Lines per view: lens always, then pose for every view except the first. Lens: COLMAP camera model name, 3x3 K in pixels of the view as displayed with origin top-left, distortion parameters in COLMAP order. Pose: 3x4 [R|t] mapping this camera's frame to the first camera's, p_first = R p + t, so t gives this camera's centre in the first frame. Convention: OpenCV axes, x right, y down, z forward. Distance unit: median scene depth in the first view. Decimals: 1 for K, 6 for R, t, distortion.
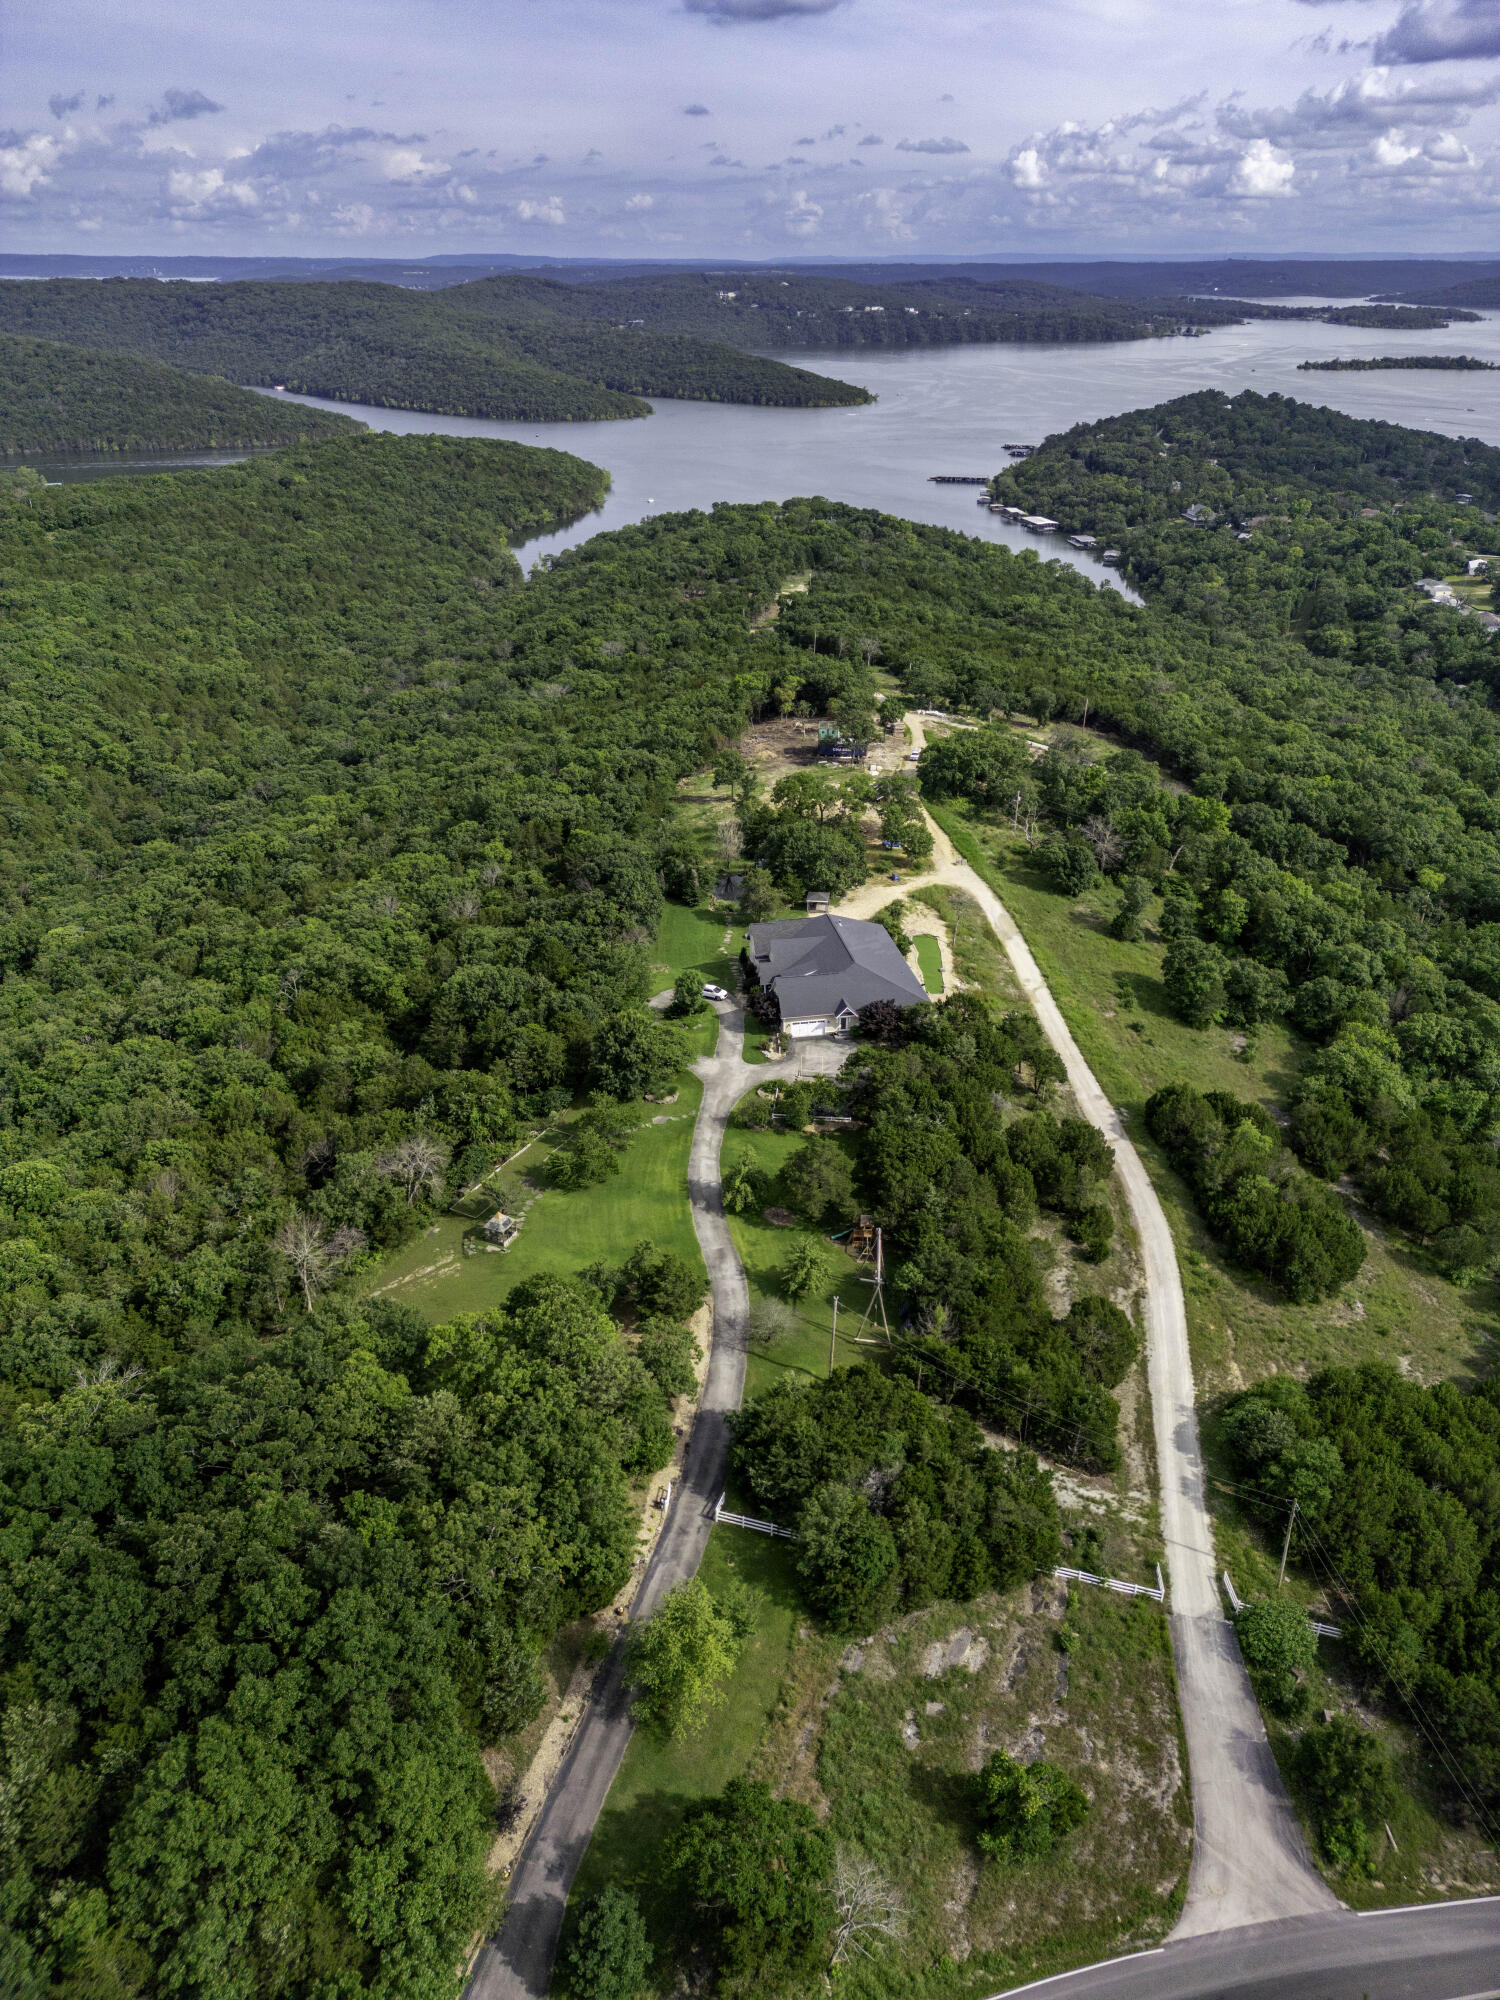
lens RADIAL K [[1416.4, 0, 754.2], [0, 1416.4, 995.8], [0, 0, 1]] dist [0.072704, -0.058881]
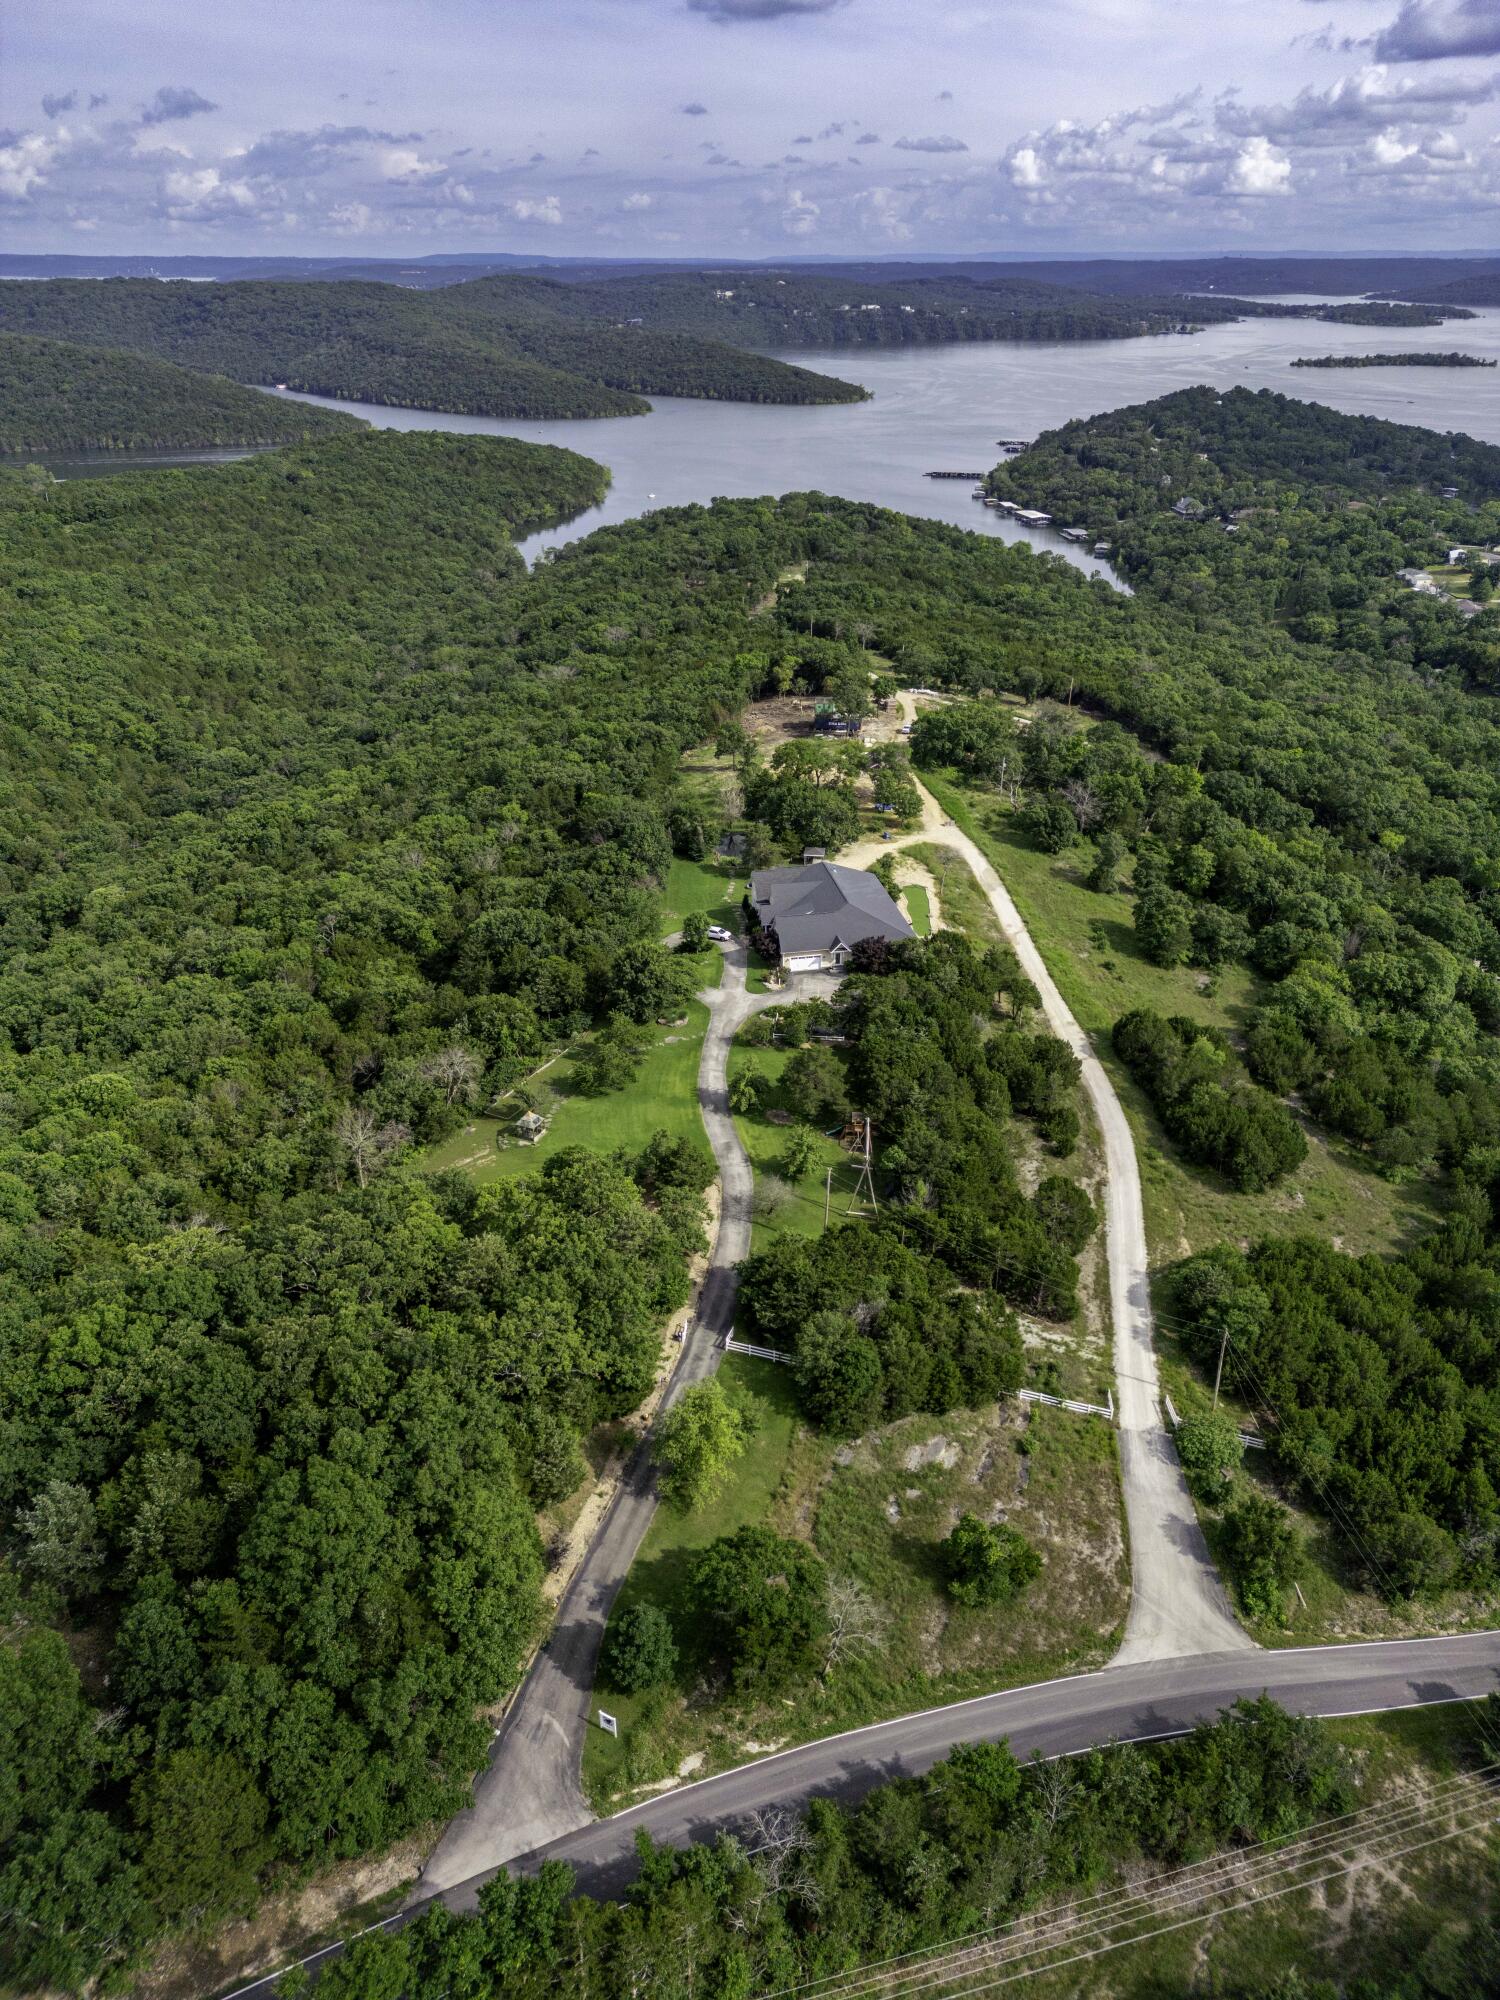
lens RADIAL K [[1416.4, 0, 754.2], [0, 1416.4, 995.8], [0, 0, 1]] dist [0.072704, -0.058881]
pose [[0.999997, -0.002378, 0.001025, -0.002346], [0.002377, 0.999997, 0.000559, 0.040956], [-0.001026, -0.000557, 0.999999, -0.078268]]
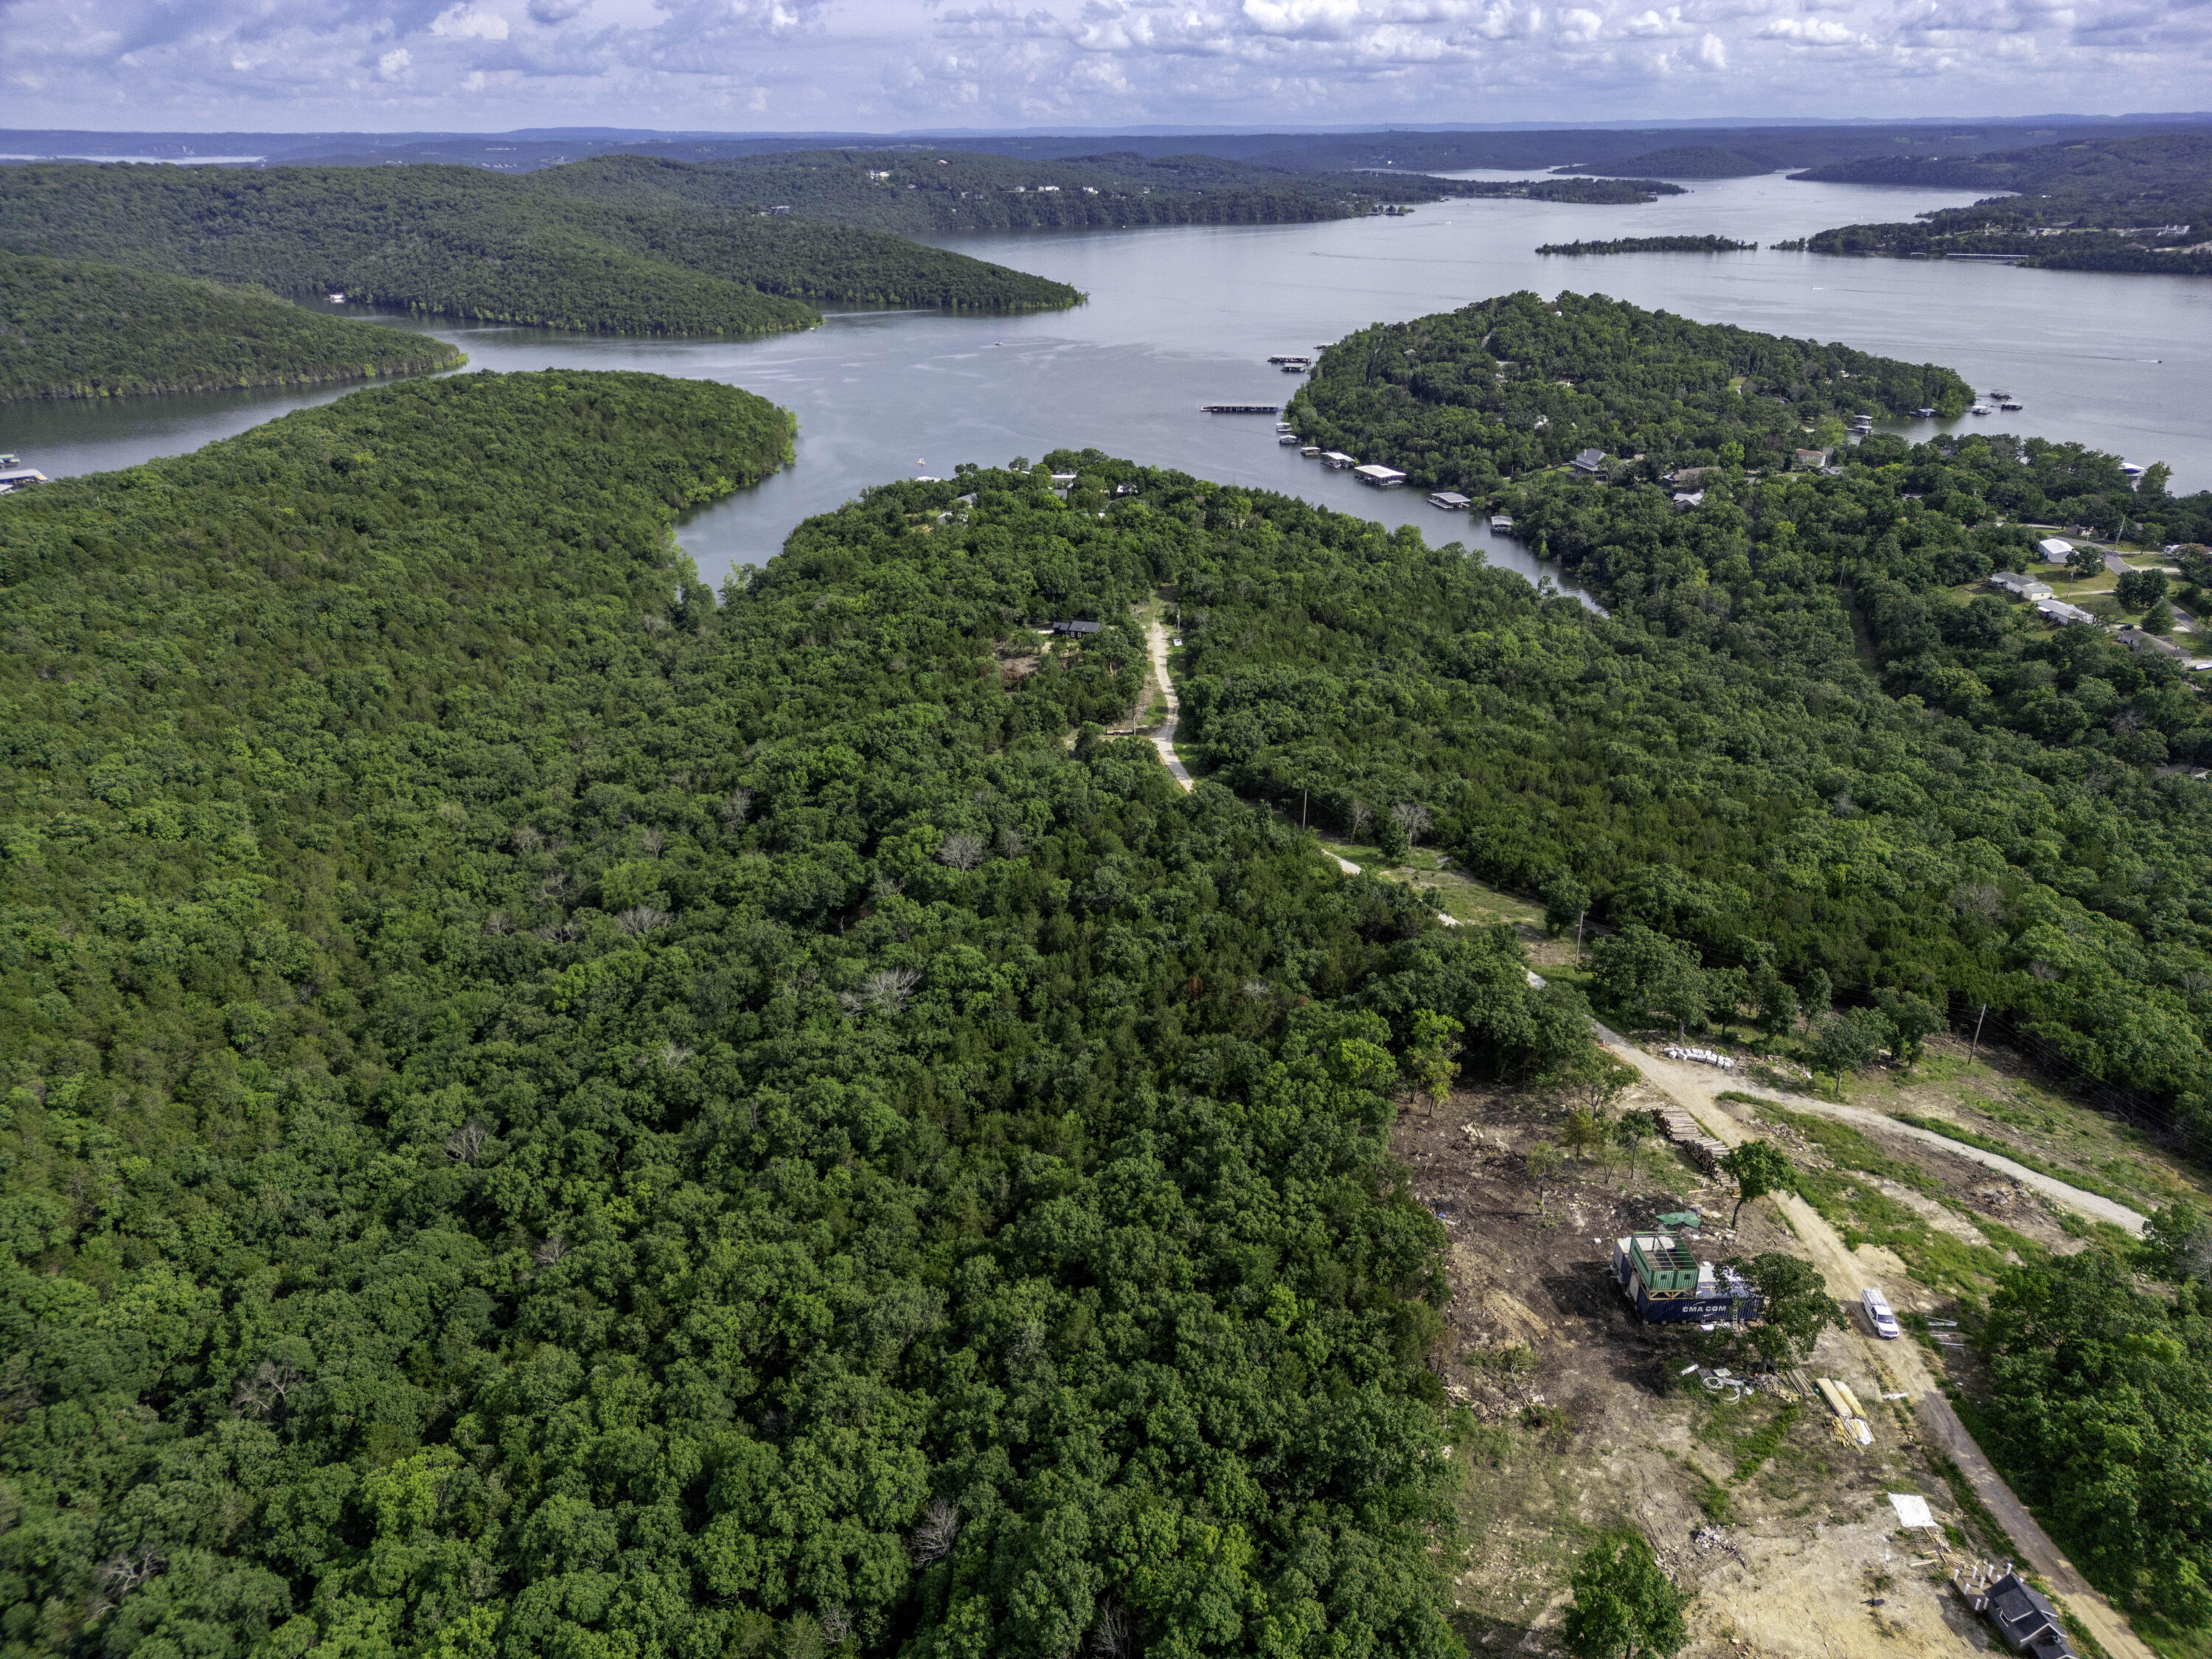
lens RADIAL K [[1566.6, 0, 1111.1], [0, 1566.6, 834.9], [0, 0, 1]] dist [0.072704, -0.058881]
pose [[0.991230, -0.060613, 0.117425, -0.236330], [0.067068, 0.996402, -0.051818, -0.448543], [-0.113862, 0.059239, 0.991729, 0.818017]]
